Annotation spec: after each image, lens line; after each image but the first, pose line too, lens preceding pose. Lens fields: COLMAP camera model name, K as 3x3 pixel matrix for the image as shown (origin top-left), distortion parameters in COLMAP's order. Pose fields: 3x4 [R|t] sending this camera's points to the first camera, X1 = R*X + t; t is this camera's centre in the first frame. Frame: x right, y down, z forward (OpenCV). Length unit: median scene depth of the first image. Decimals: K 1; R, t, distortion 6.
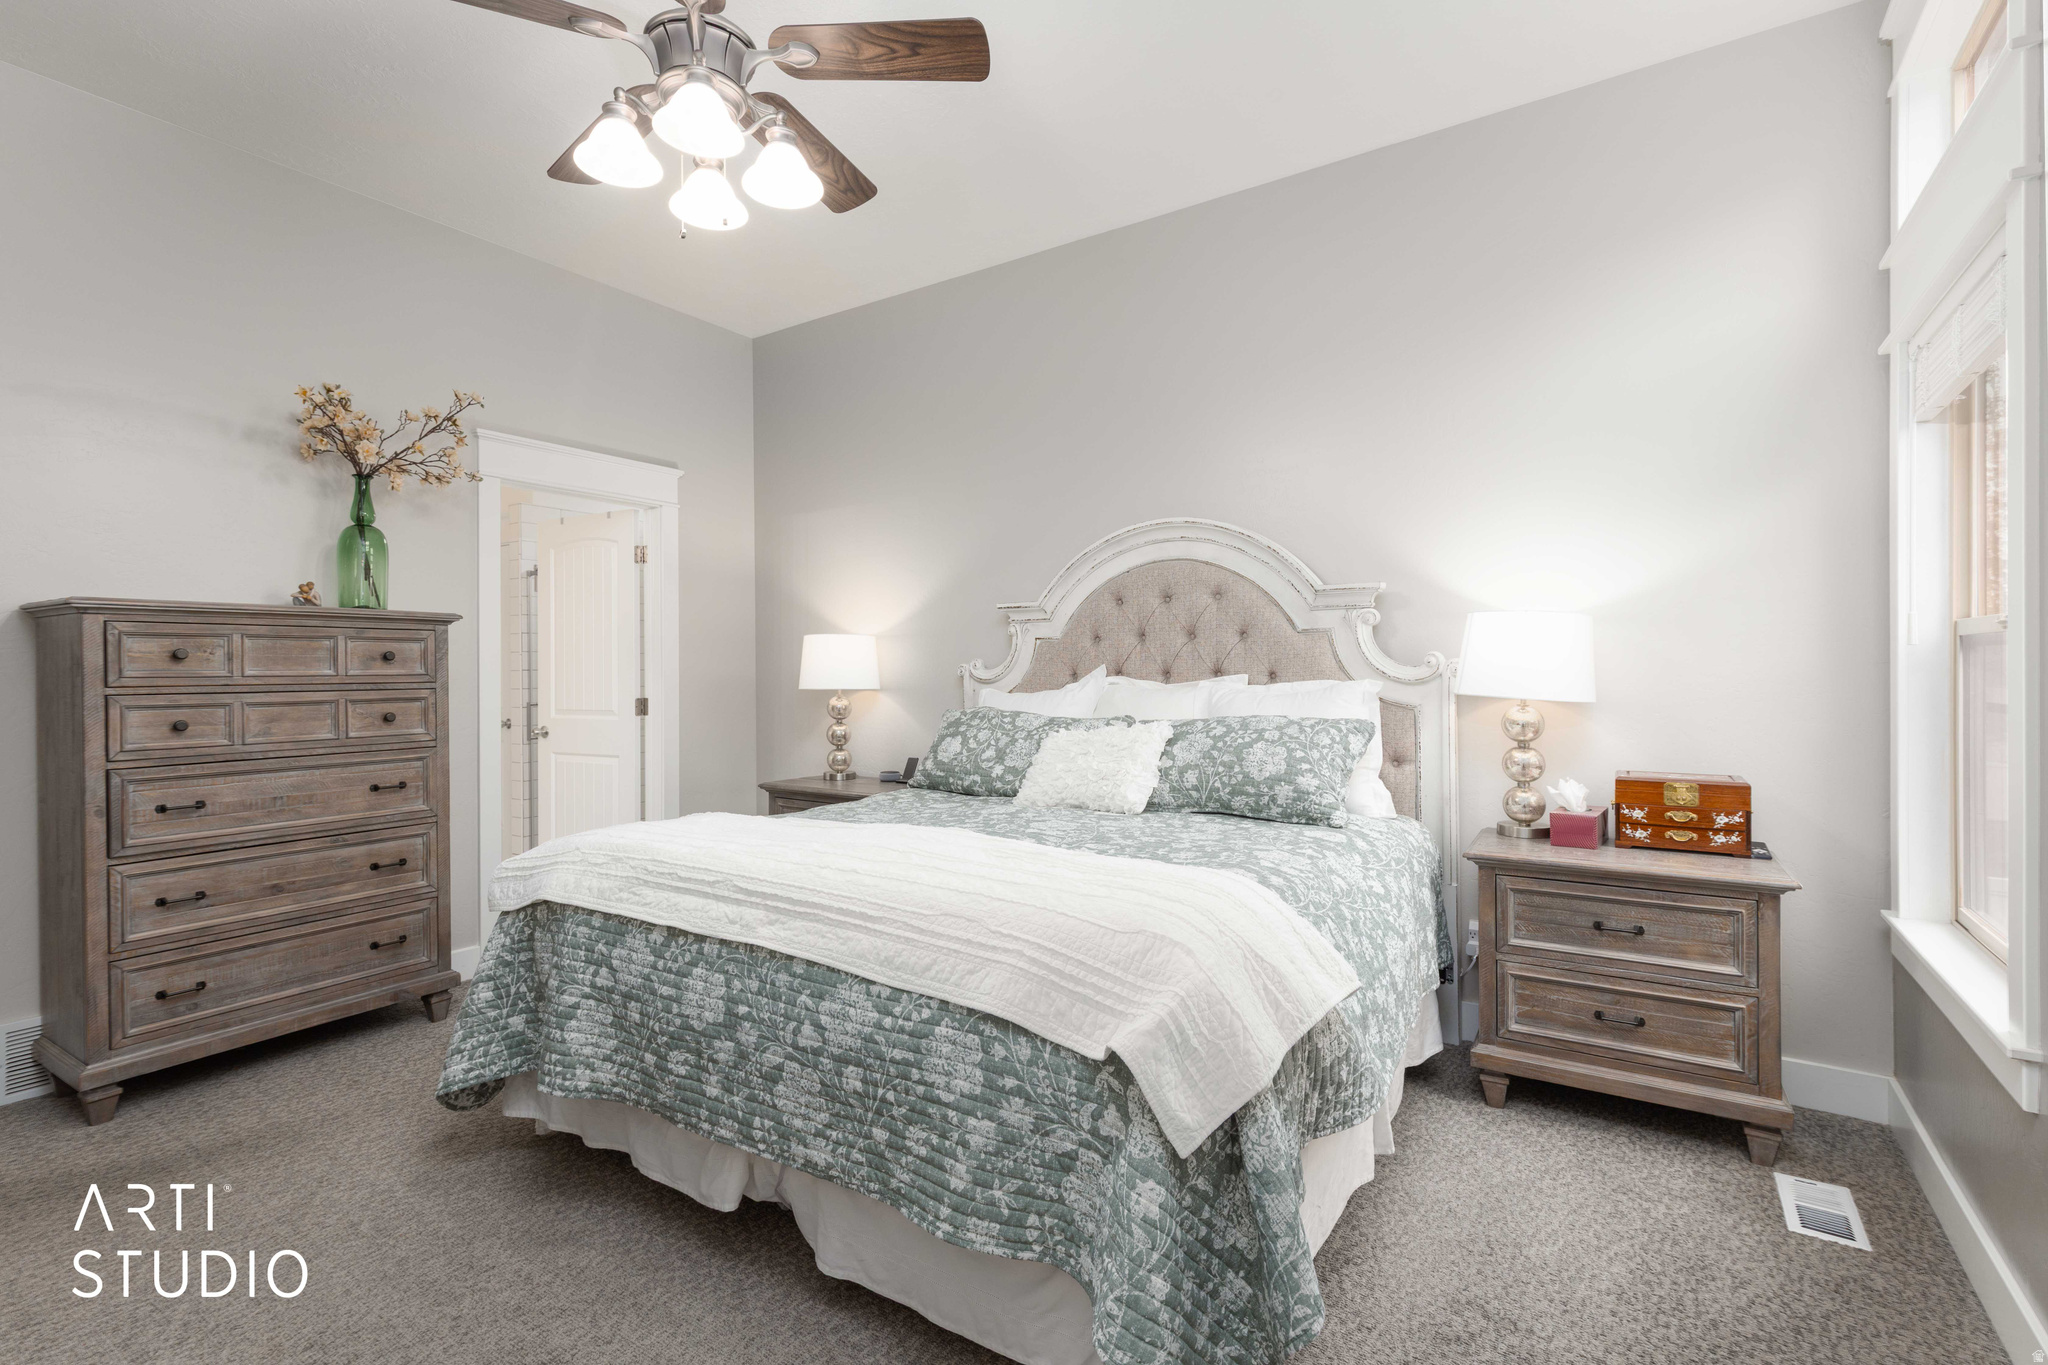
lens RADIAL K [[941.5, 0, 1023.5], [0, 941.5, 681.7], [0, 0, 1]] dist [0.010990, 0.000053]
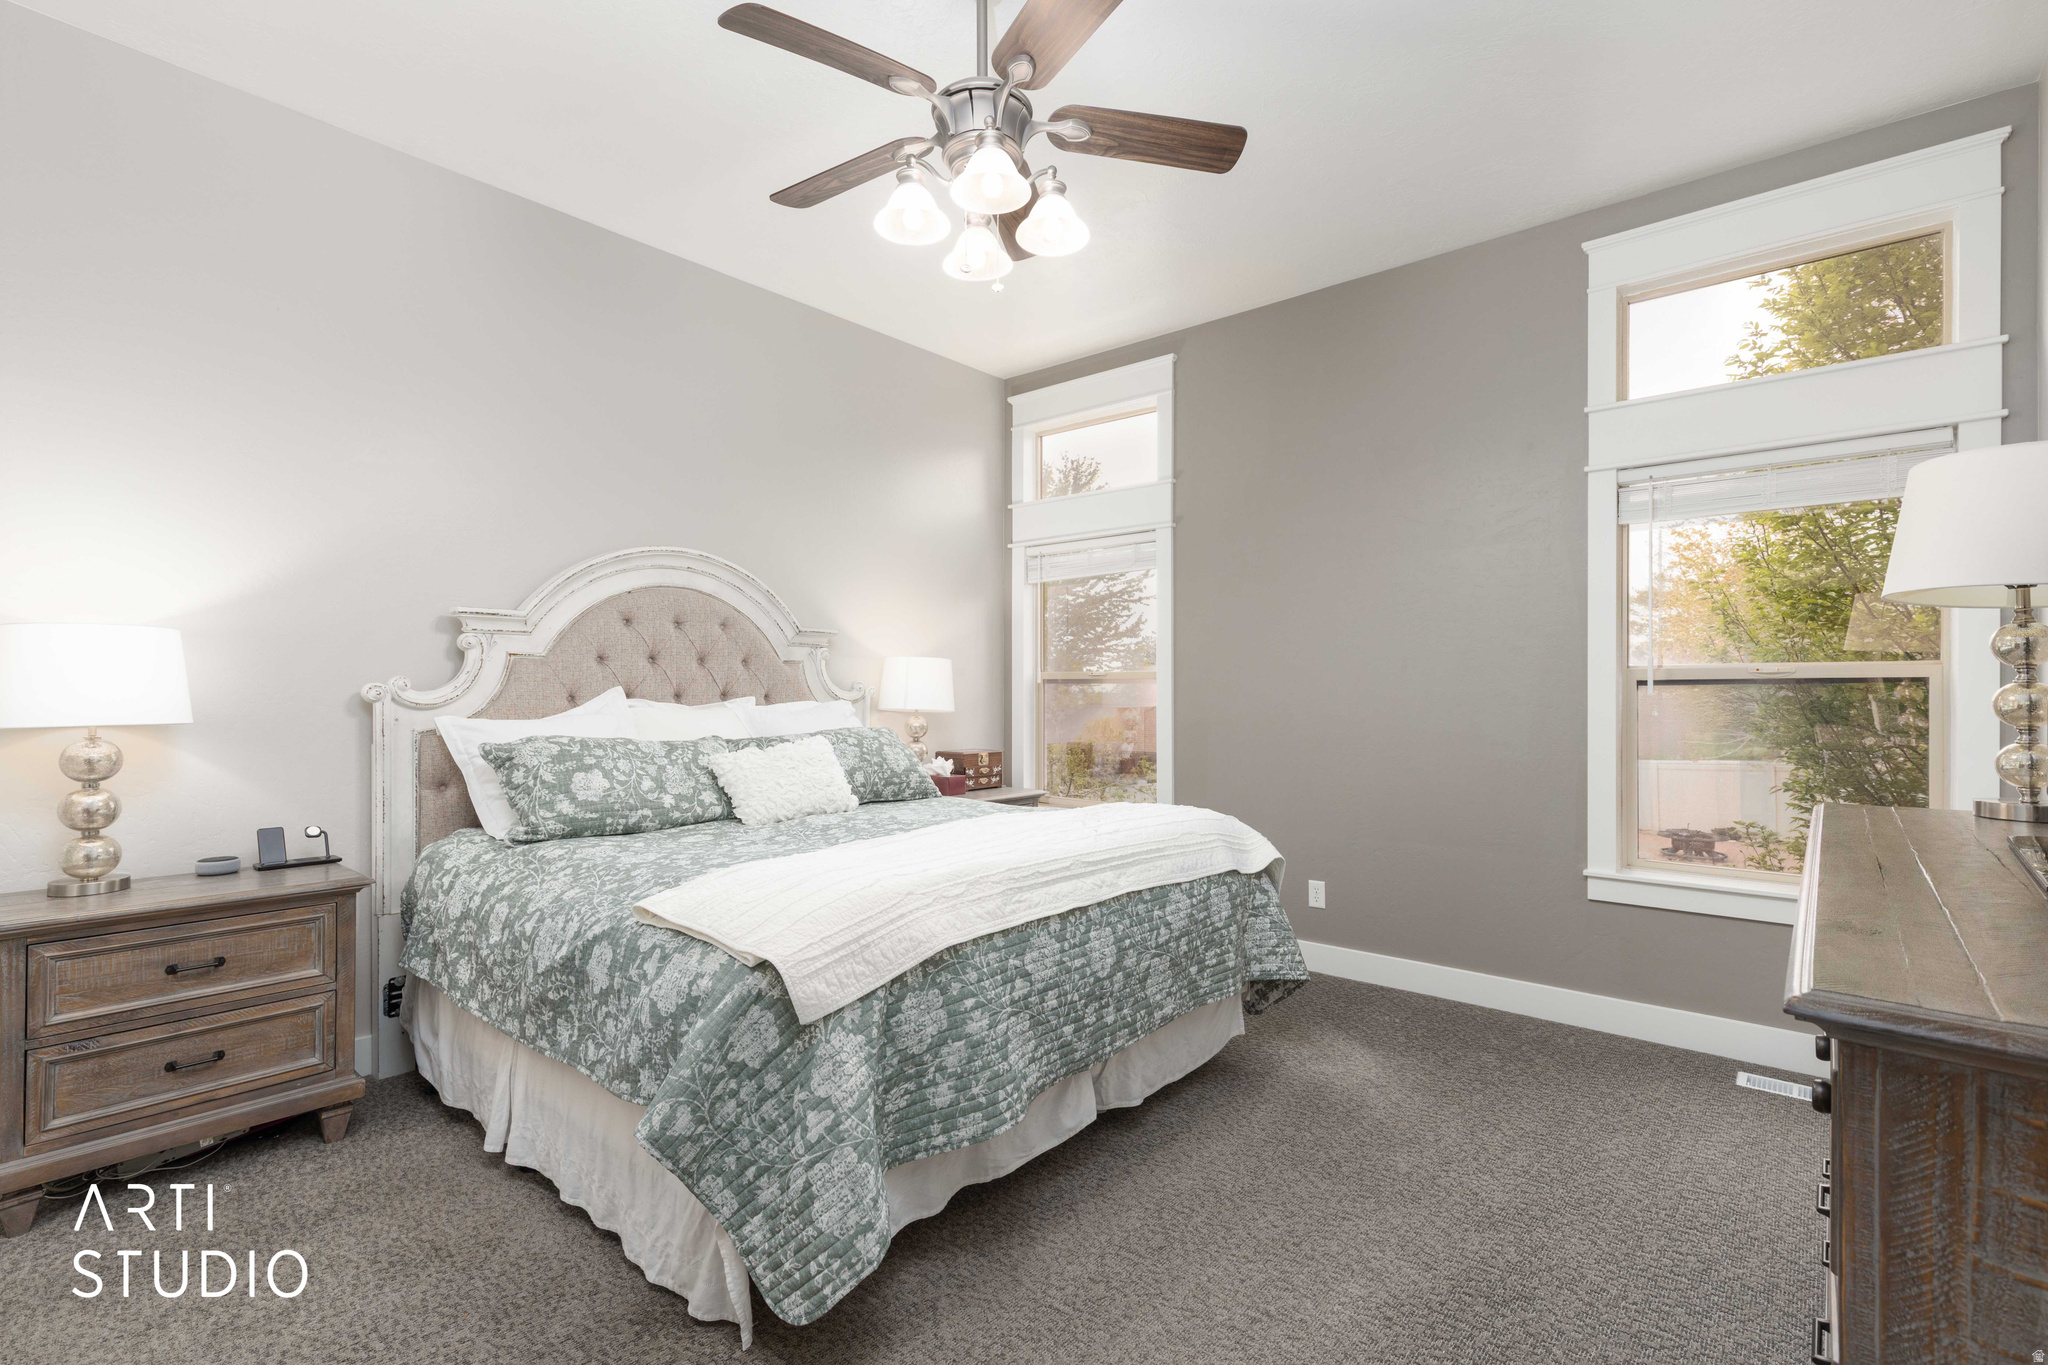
lens RADIAL K [[941.5, 0, 1023.3], [0, 941.5, 683.0], [0, 0, 1]] dist [0.010990, 0.000053]
pose [[0.119421, 0.013345, 0.992754, -1.458782], [0.010821, 0.999833, -0.014742, -0.006353], [-0.992785, 0.012503, 0.119257, 0.859385]]
